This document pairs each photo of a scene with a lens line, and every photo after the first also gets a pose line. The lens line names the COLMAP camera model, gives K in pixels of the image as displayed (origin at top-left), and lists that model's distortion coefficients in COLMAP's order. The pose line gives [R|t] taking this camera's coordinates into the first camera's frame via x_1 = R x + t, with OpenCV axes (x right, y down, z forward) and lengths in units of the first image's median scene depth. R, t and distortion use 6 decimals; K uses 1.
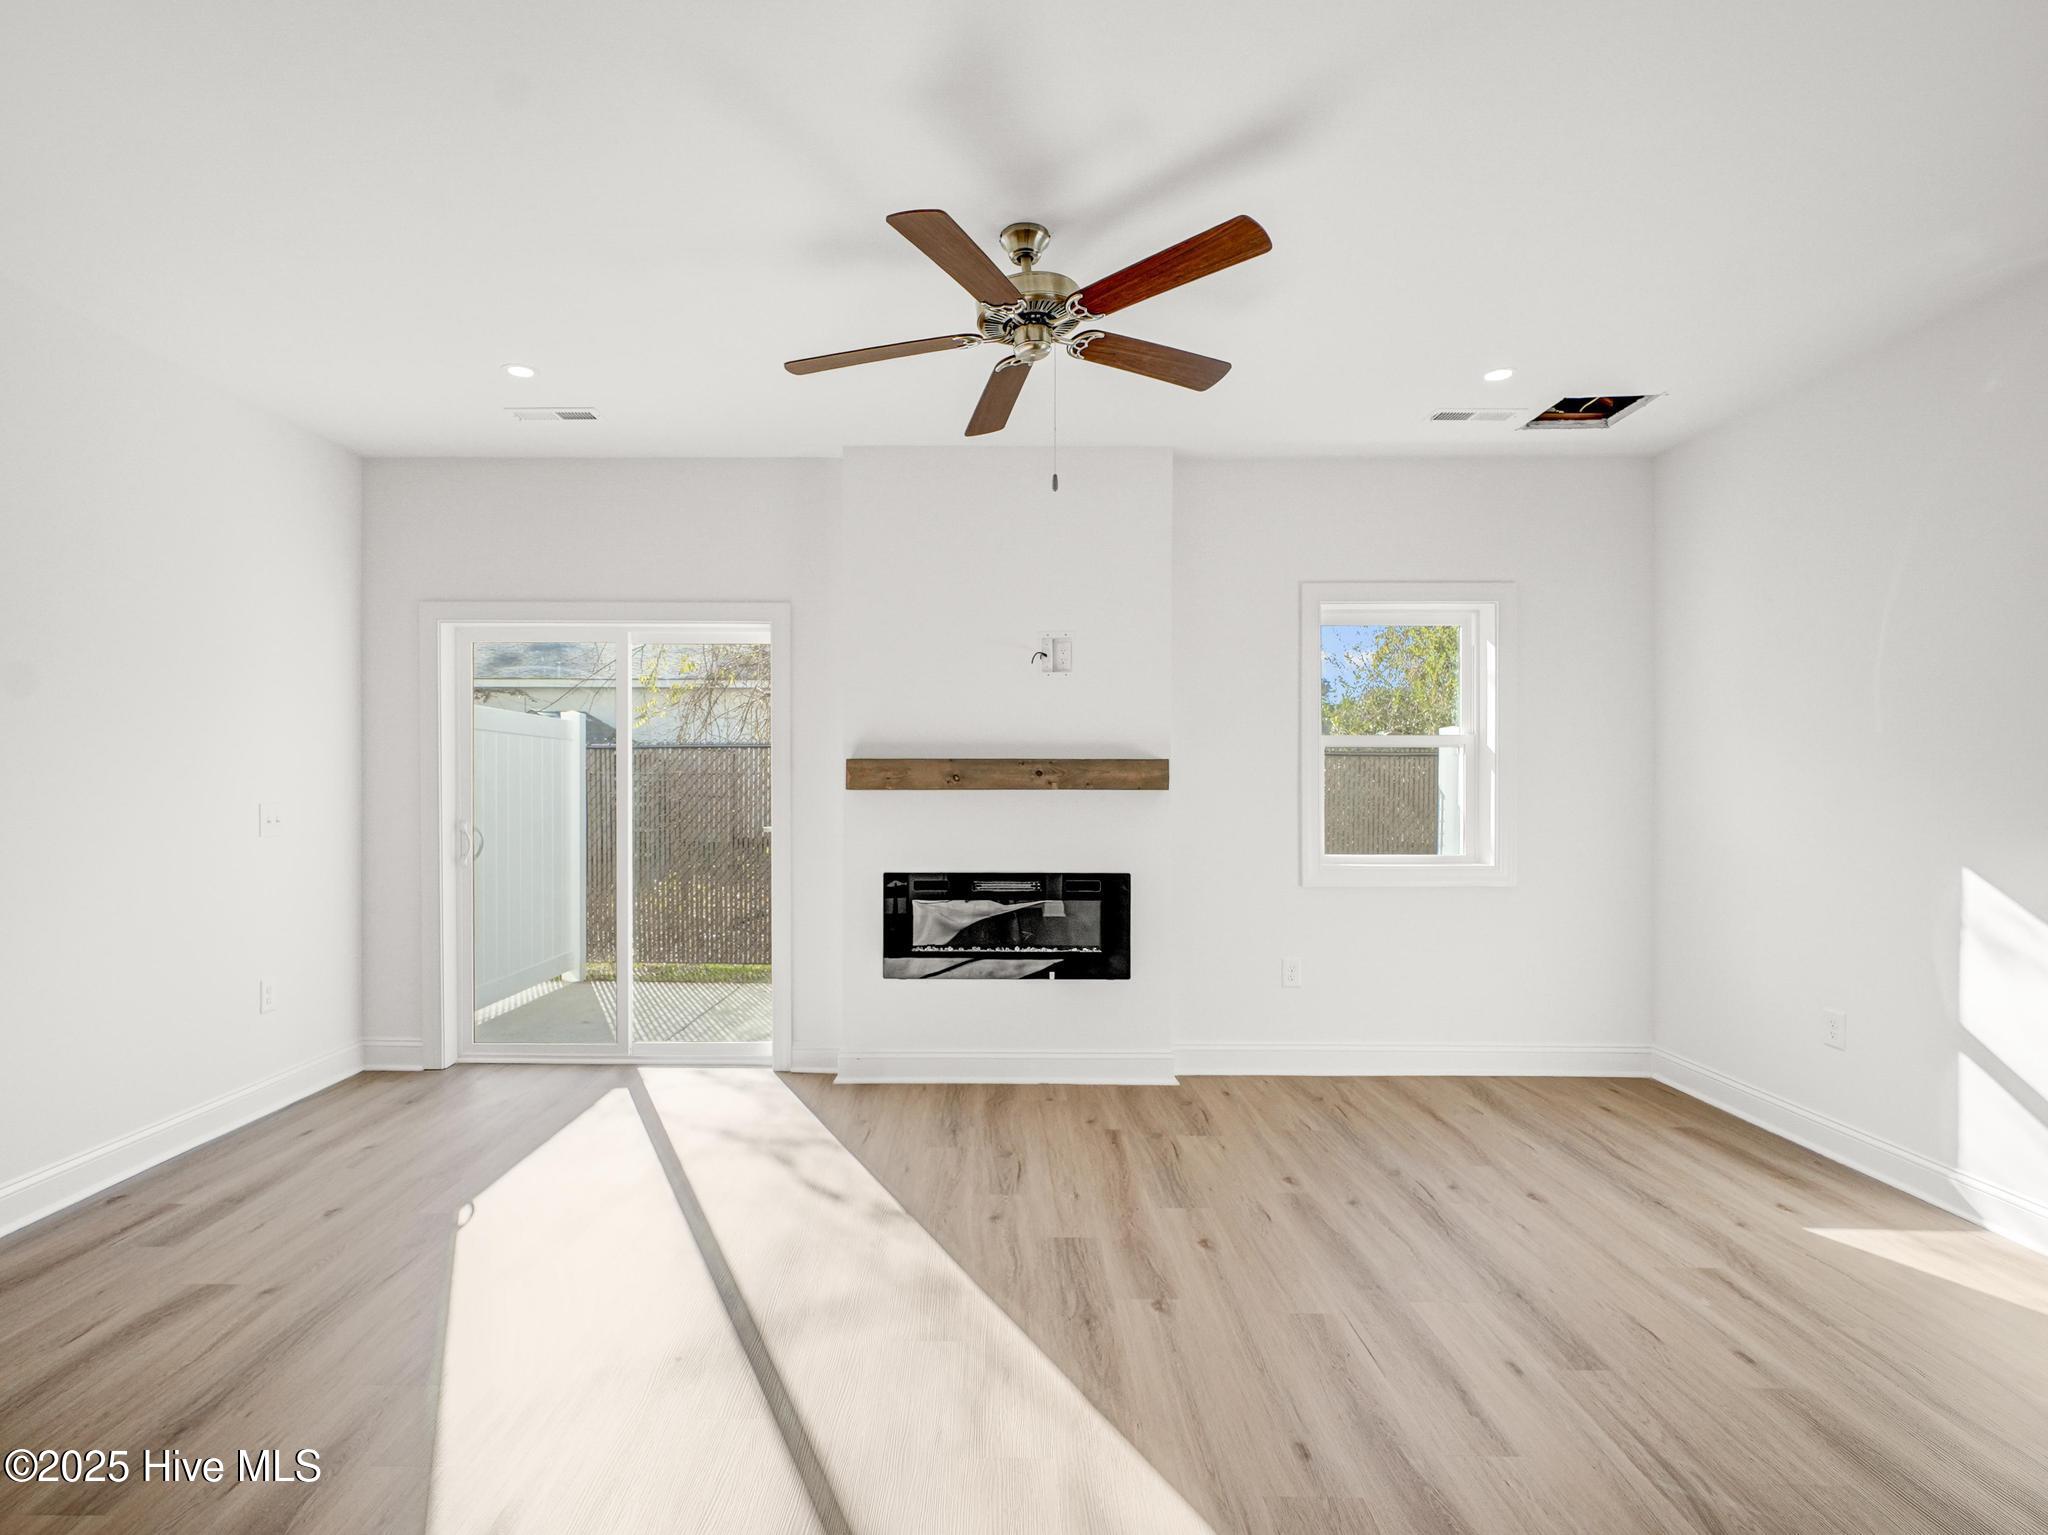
lens RADIAL K [[898.5, 0, 1024.0], [0, 898.5, 767.5], [0, 0, 1]] dist [0.001003, 0.000218]
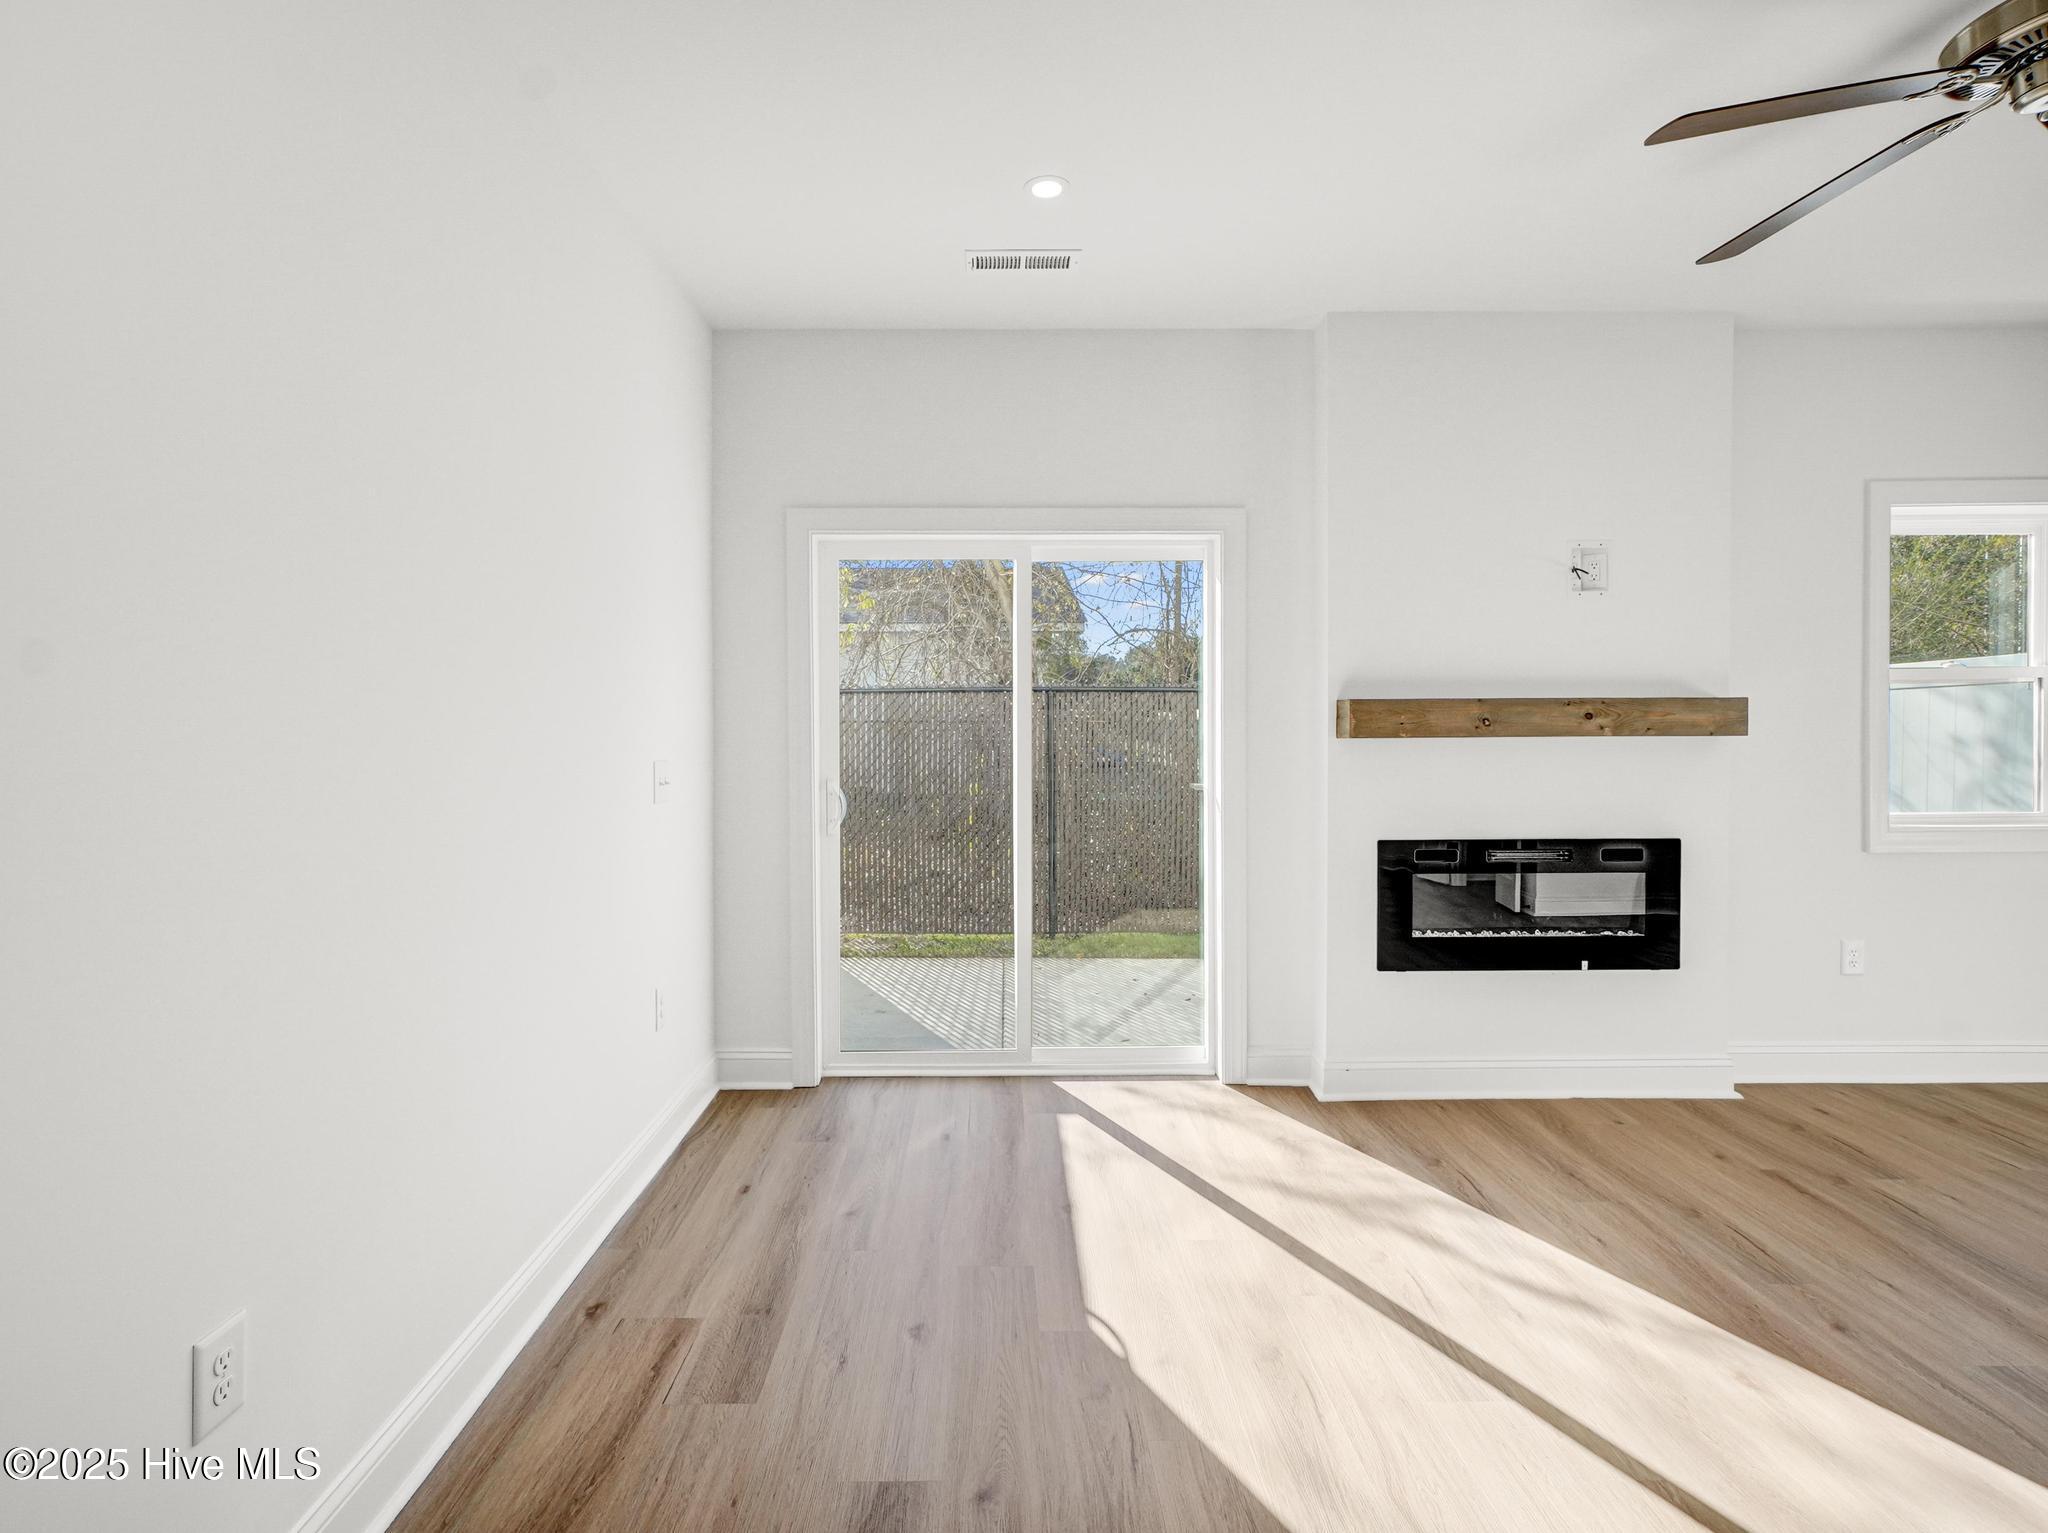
lens RADIAL K [[892.4, 0, 1025.1], [0, 892.4, 719.6], [0, 0, 1]] dist [-0.000556, 0.005507]
pose [[0.999847, -0.006716, 0.016178, -0.500065], [0.006611, 0.999957, 0.006554, 0.001063], [-0.016222, -0.006446, 0.999848, 0.207994]]
